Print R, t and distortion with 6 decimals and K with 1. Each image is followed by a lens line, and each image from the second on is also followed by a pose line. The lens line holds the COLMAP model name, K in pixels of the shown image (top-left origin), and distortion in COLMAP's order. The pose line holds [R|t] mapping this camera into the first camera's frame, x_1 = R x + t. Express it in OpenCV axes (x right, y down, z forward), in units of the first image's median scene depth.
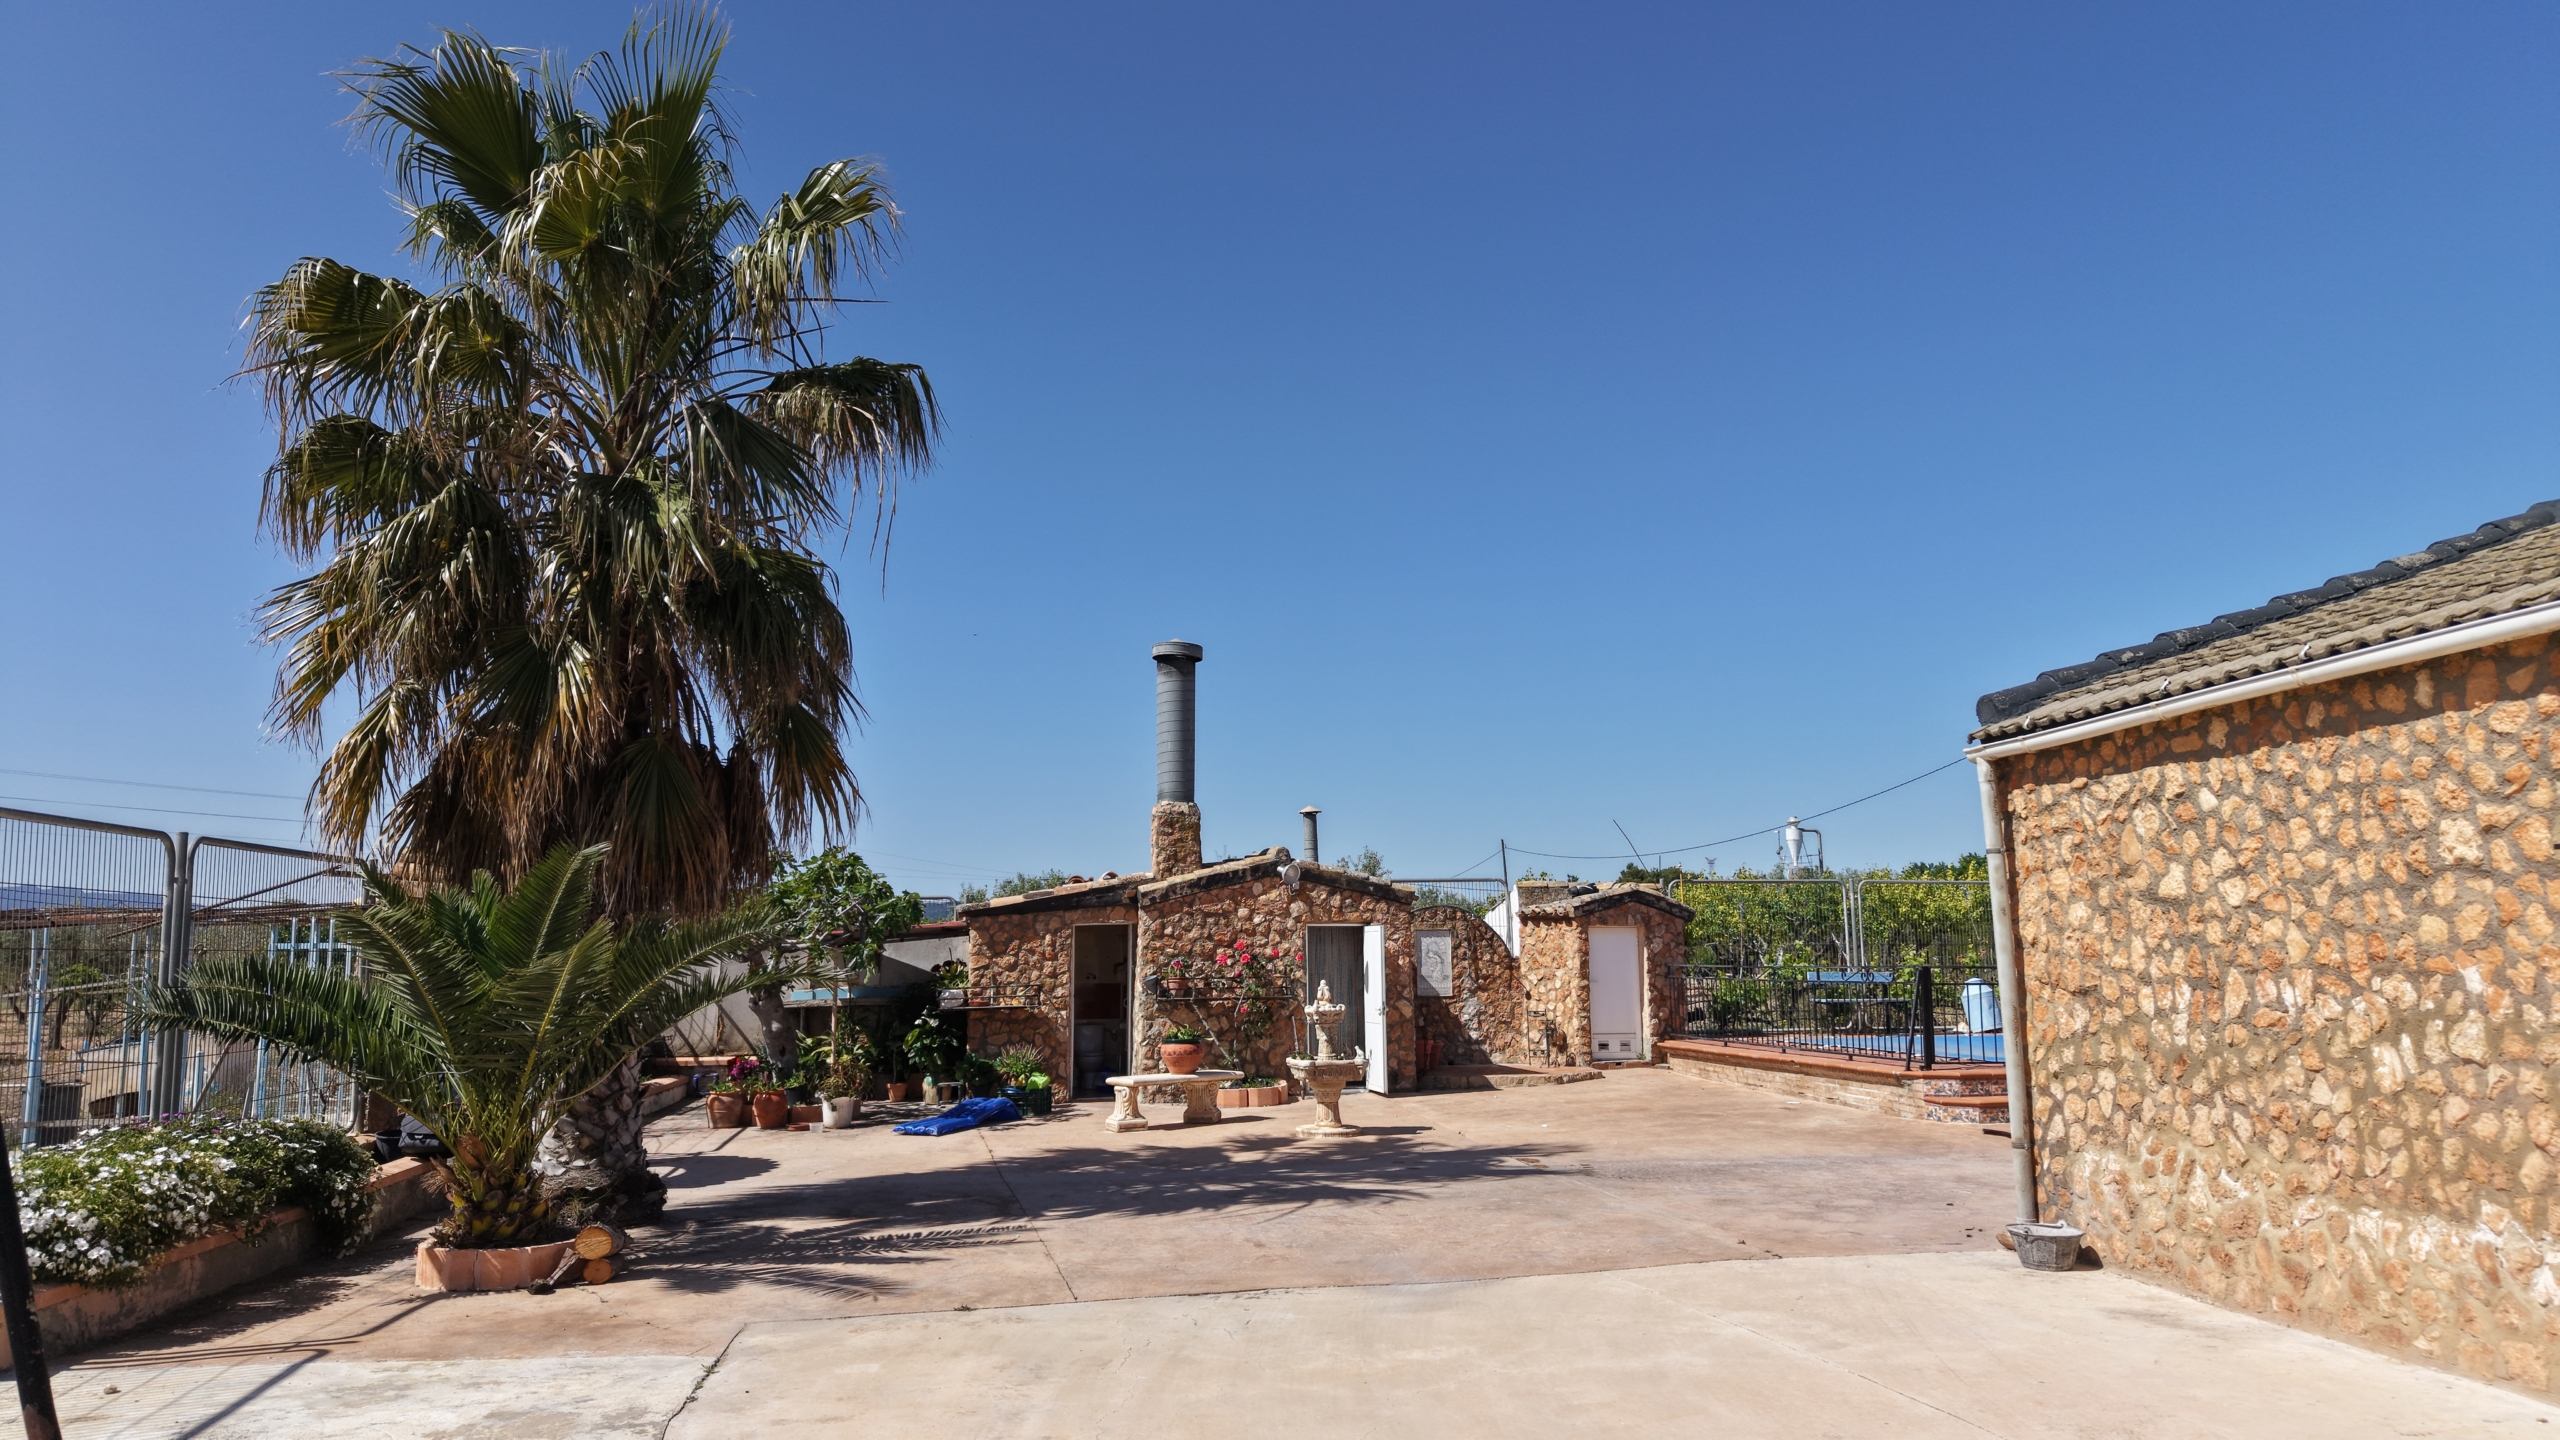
lens RADIAL K [[1709.9, 0, 1288.0], [0, 1709.9, 710.6], [0, 0, 1]] dist [0.019361, -0.020765]
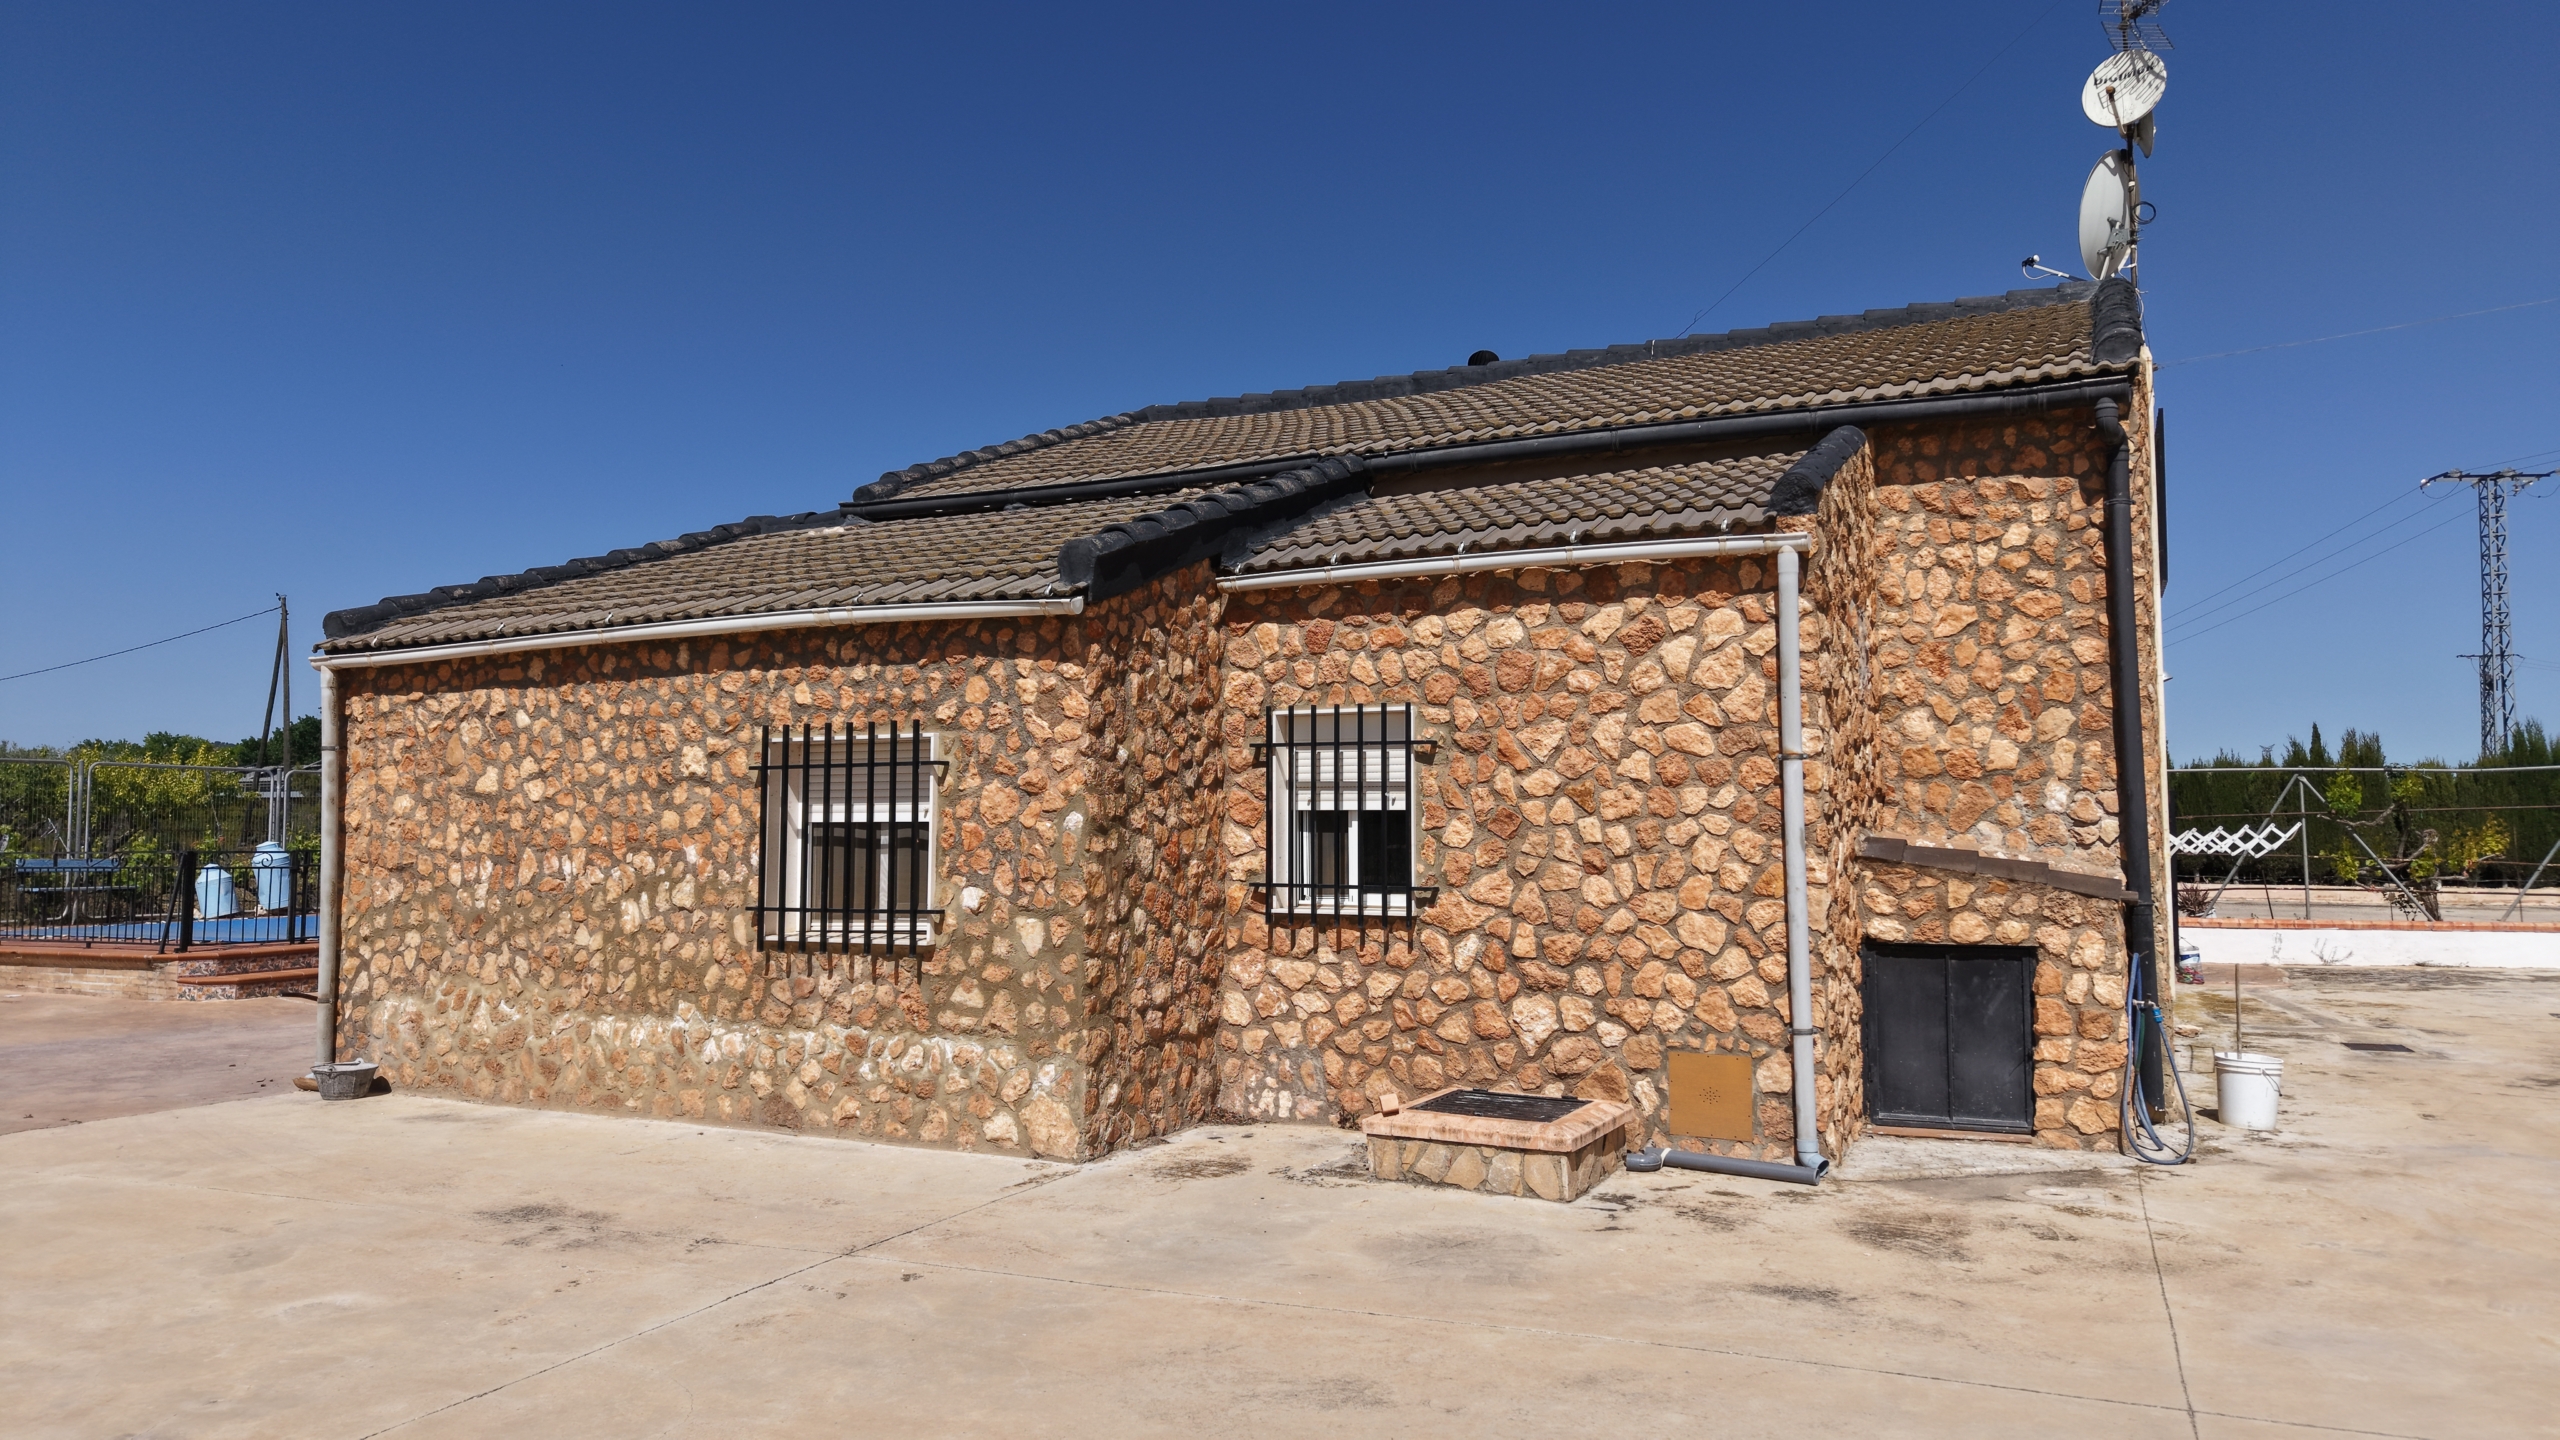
lens RADIAL K [[1709.9, 0, 1274.2], [0, 1709.9, 708.7], [0, 0, 1]] dist [0.019361, -0.020765]
pose [[0.576715, 0.063964, 0.814438, -0.151513], [-0.115597, 0.993289, 0.003846, -0.020892], [-0.808726, -0.096365, 0.580238, -0.165735]]
